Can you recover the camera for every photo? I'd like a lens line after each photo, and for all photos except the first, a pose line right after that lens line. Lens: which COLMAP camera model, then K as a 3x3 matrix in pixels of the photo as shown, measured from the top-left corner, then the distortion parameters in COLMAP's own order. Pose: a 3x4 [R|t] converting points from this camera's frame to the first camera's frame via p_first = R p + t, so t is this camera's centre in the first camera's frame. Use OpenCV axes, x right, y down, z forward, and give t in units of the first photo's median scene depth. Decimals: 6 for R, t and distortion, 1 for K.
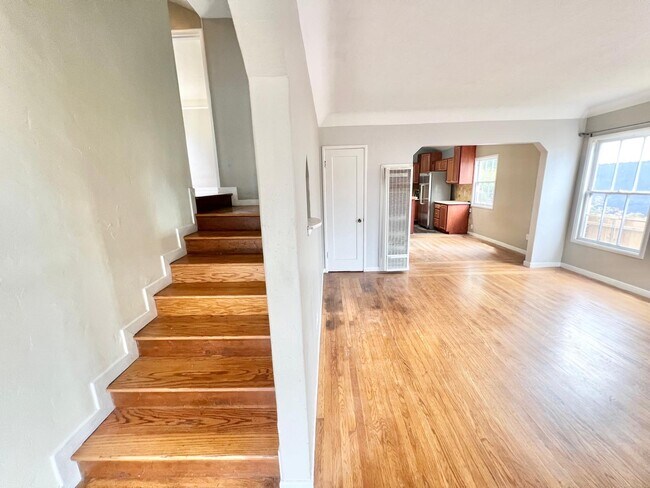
lens RADIAL K [[261.5, 0, 324.4], [0, 261.5, 244.0], [0, 0, 1]] dist [0.000561, 0.000005]
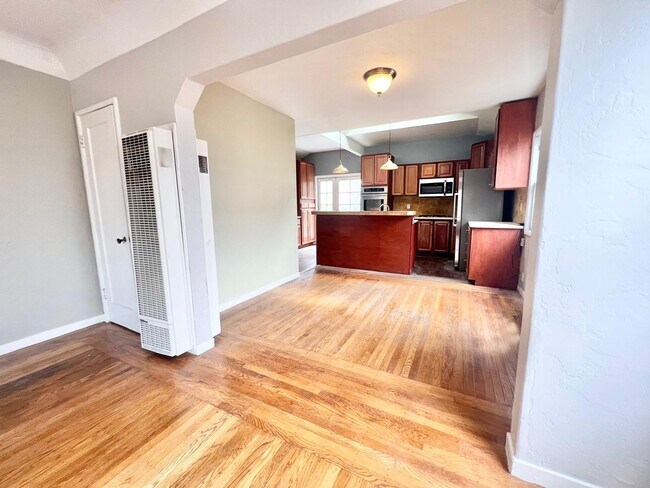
lens RADIAL K [[261.5, 0, 326.0], [0, 261.5, 243.2], [0, 0, 1]] dist [0.000561, 0.000005]
pose [[0.895014, 0.084954, -0.437873, 0.445968], [-0.115327, 0.992388, -0.043190, -0.064669], [0.430871, 0.089155, 0.897999, 0.414980]]
